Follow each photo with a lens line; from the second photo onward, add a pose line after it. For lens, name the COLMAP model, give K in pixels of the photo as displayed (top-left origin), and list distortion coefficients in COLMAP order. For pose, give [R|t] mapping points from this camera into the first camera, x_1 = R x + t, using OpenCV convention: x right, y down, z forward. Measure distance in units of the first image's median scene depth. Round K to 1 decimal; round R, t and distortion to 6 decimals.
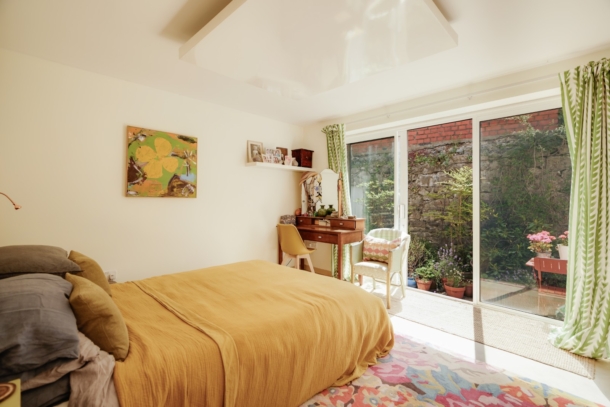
lens RADIAL K [[276.8, 0, 304.4], [0, 276.8, 195.4], [0, 0, 1]] dist [-0.000863, -0.000144]
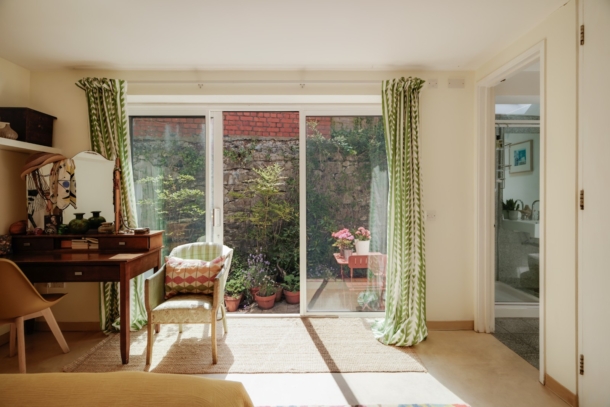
lens RADIAL K [[276.8, 0, 304.4], [0, 276.8, 195.4], [0, 0, 1]] dist [-0.000863, -0.000144]
pose [[0.697116, -0.005575, 0.716937, -0.021972], [-0.004277, 0.999920, 0.011935, -0.011378], [-0.716946, -0.011386, 0.697036, 0.278728]]
